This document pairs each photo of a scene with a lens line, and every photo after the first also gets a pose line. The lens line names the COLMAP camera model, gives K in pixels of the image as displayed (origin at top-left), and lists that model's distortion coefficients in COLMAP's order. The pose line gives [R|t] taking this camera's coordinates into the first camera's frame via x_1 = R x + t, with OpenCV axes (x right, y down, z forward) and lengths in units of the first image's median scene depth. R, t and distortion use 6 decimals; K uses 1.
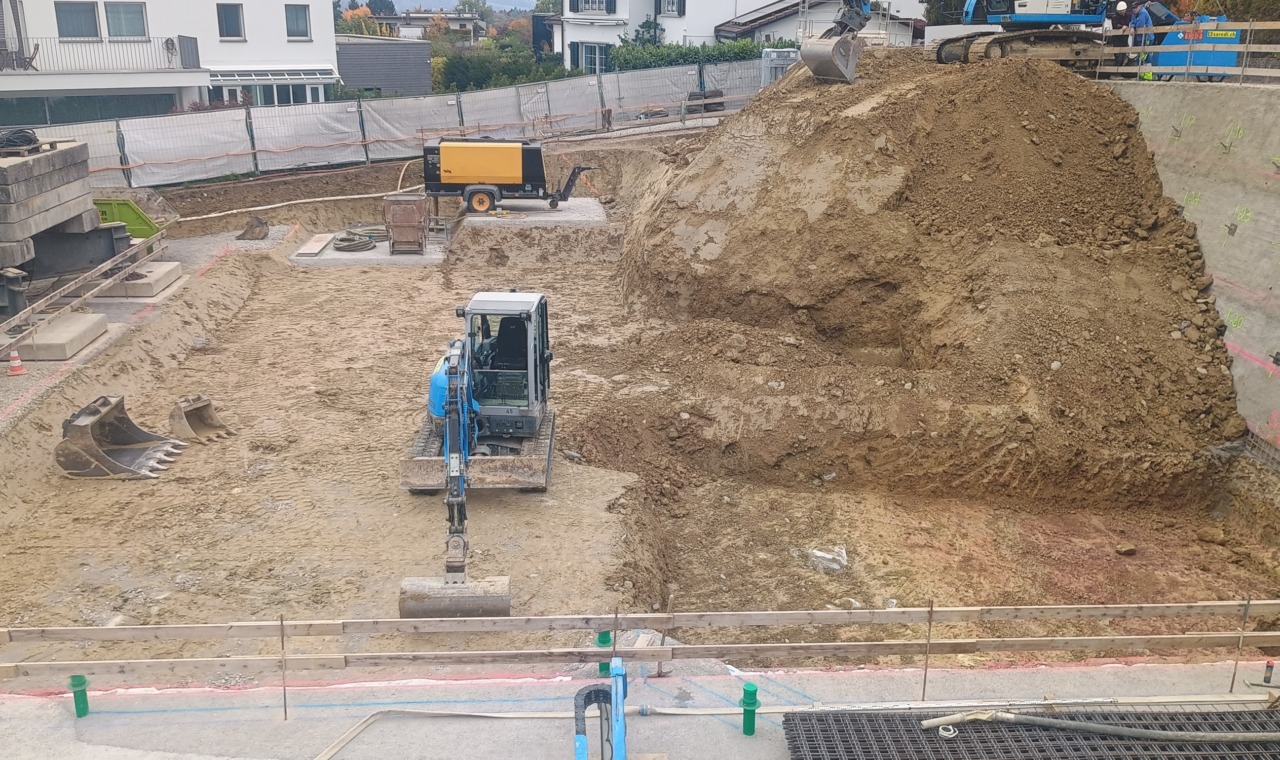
lens RADIAL K [[1220.9, 0, 653.9], [0, 1220.9, 381.5], [0, 0, 1]] dist [0.048945, -0.025054]
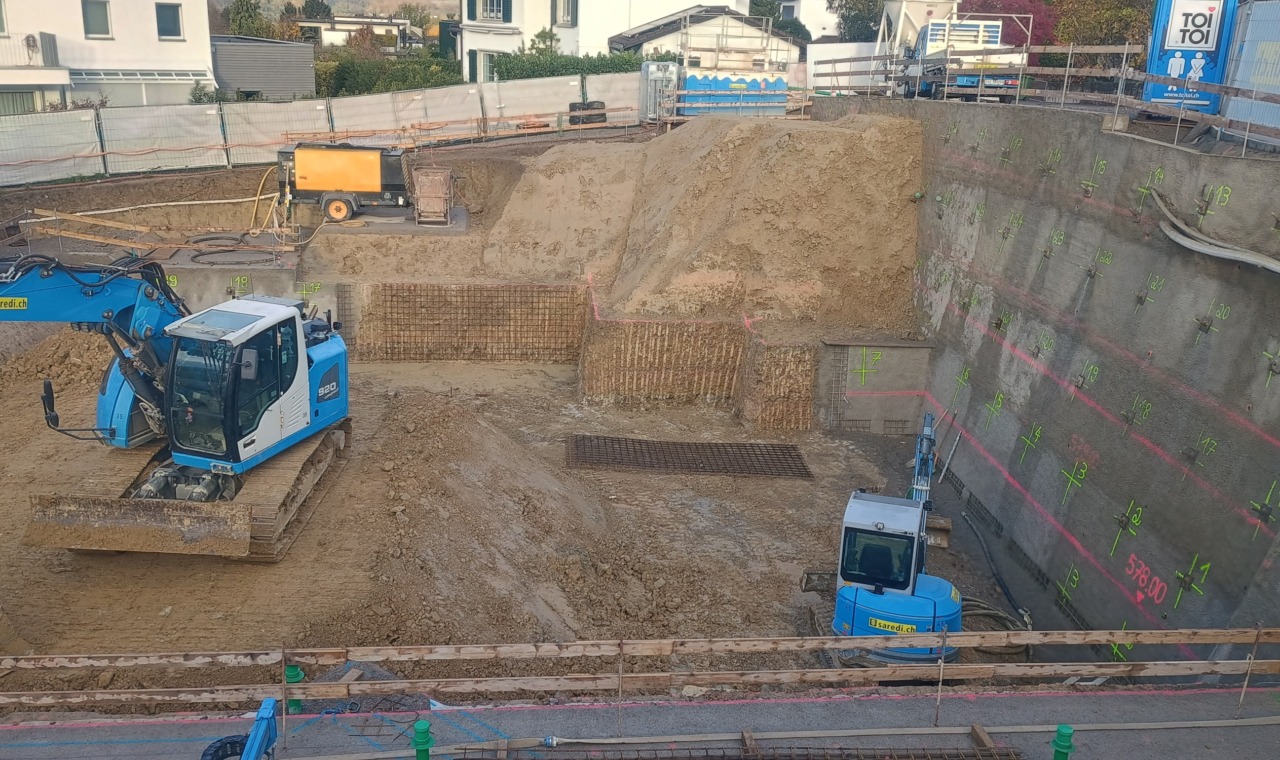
lens RADIAL K [[1220.9, 0, 653.9], [0, 1220.9, 381.5], [0, 0, 1]] dist [0.048945, -0.025054]
pose [[0.999060, 0.012379, 0.041539, 0.059763], [-0.012025, 0.999889, -0.008756, -0.003407], [-0.041642, 0.008248, 0.999099, 0.011066]]
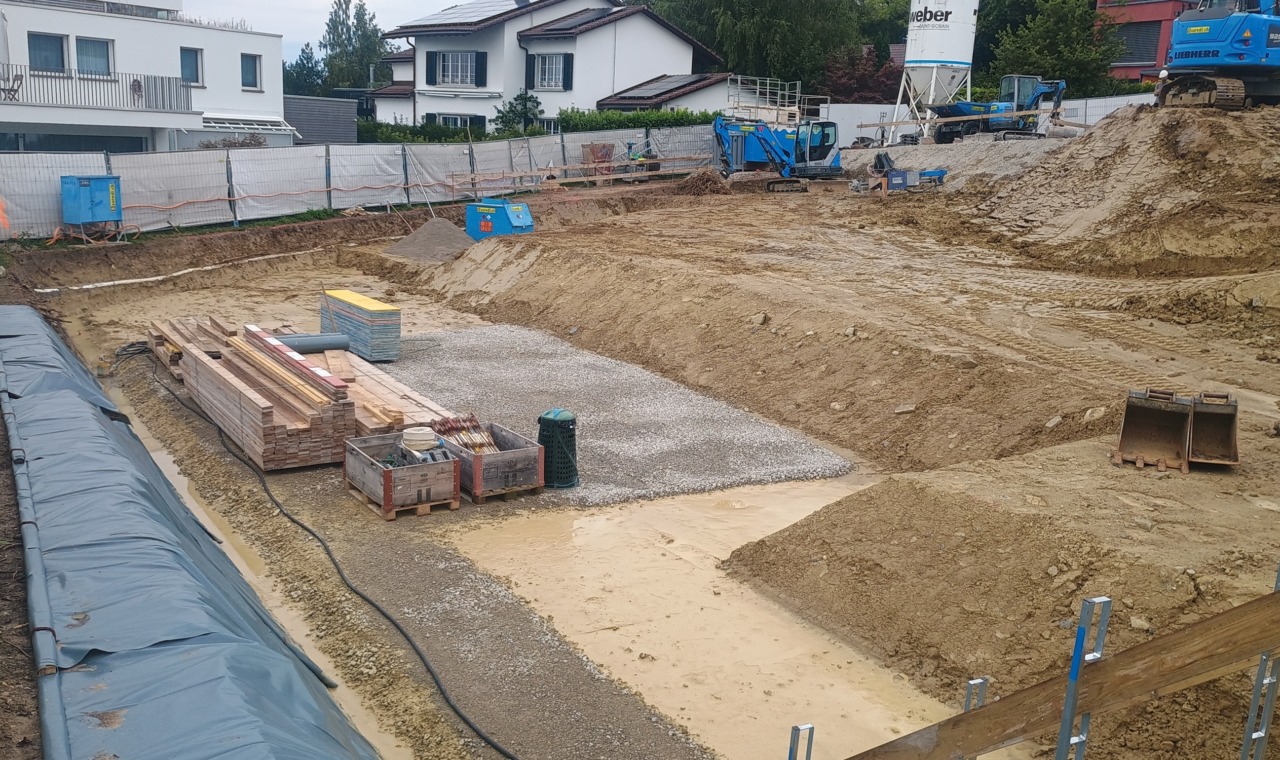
lens RADIAL K [[1220.9, 0, 653.9], [0, 1220.9, 381.5], [0, 0, 1]] dist [0.048945, -0.025054]
pose [[0.922016, -0.044397, 0.384597, -0.403893], [0.079600, 0.993918, -0.076094, 0.053254], [-0.378880, 0.100773, 0.919943, 0.010278]]
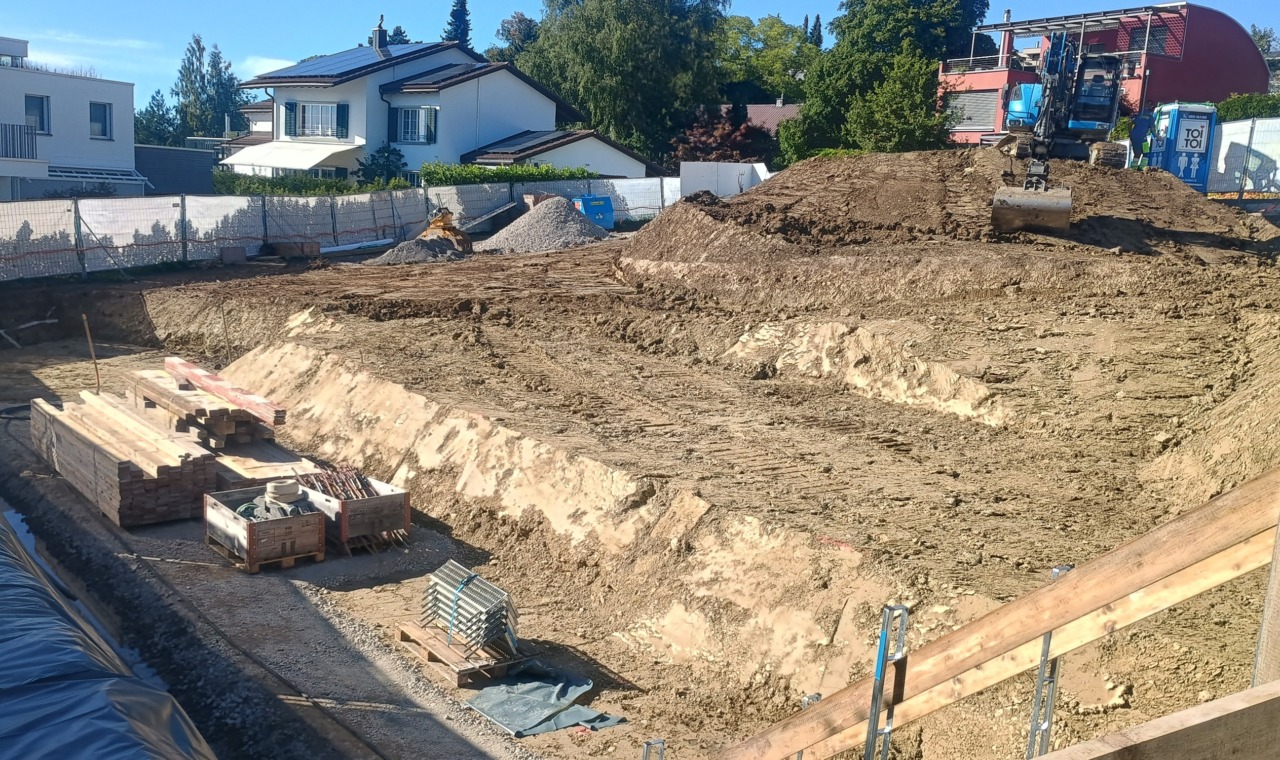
lens RADIAL K [[1220.9, 0, 653.9], [0, 1220.9, 381.5], [0, 0, 1]] dist [0.048945, -0.025054]
pose [[0.874039, -0.032690, 0.484756, -0.407145], [0.097262, 0.989310, -0.108652, 0.054427], [-0.476022, 0.142114, 0.867875, 0.002294]]
